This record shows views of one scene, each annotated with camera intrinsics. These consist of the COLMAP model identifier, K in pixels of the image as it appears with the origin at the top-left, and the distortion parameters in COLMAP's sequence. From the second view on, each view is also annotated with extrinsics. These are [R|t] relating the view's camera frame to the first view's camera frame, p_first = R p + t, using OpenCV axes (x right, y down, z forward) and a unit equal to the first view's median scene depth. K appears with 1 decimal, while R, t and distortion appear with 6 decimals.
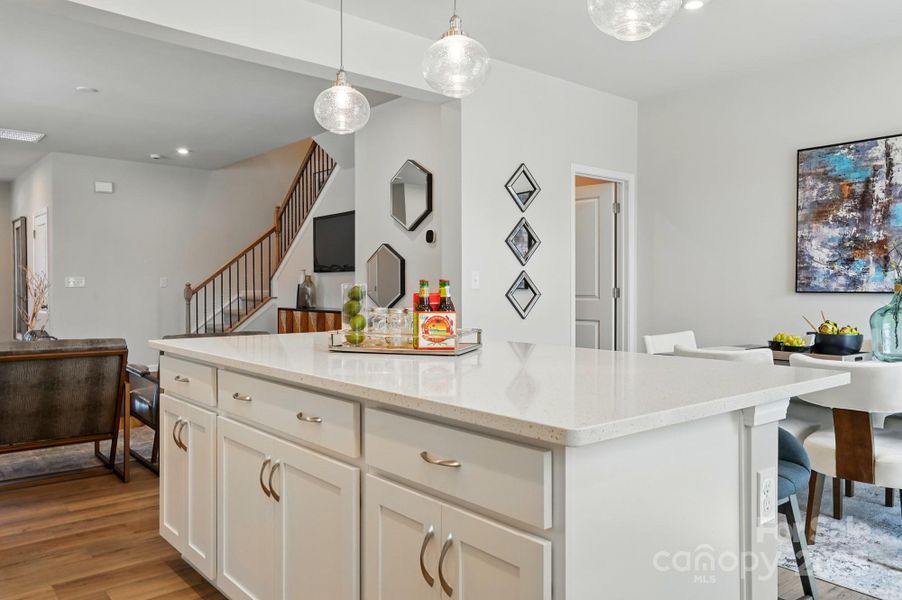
lens RADIAL K [[671.9, 0, 445.8], [0, 671.9, 301.1], [0, 0, 1]] dist [0.010941, 0.049967]
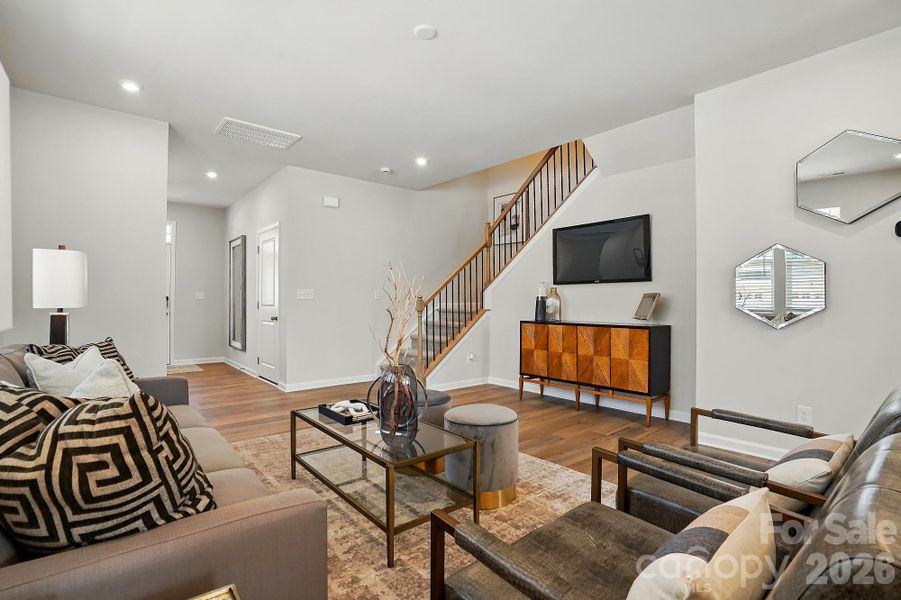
lens RADIAL K [[432.2, 0, 449.6], [0, 432.2, 303.5], [0, 0, 1]] dist [-0.024566, 0.004330]
pose [[0.999974, -0.001034, 0.007101, -0.599231], [0.001131, 0.999904, -0.013782, -0.011447], [-0.007086, 0.013790, 0.999880, 0.635891]]
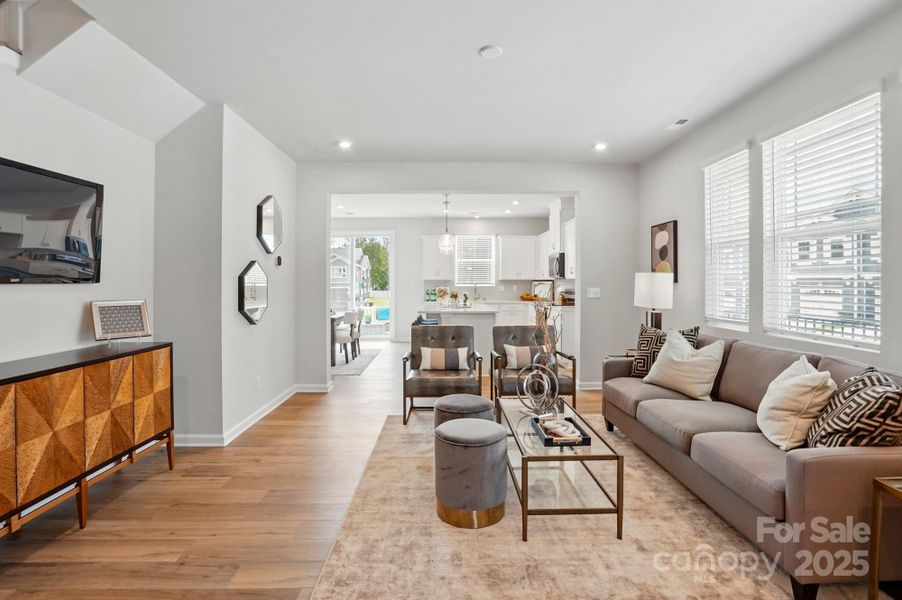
lens RADIAL K [[432.7, 0, 452.2], [0, 432.7, 294.0], [0, 0, 1]] dist [-0.024566, 0.004330]
pose [[-0.775176, -0.020304, 0.631418, -0.926270], [0.005794, 0.999213, 0.039244, -0.070616], [-0.631718, 0.034079, -0.774449, 1.606260]]
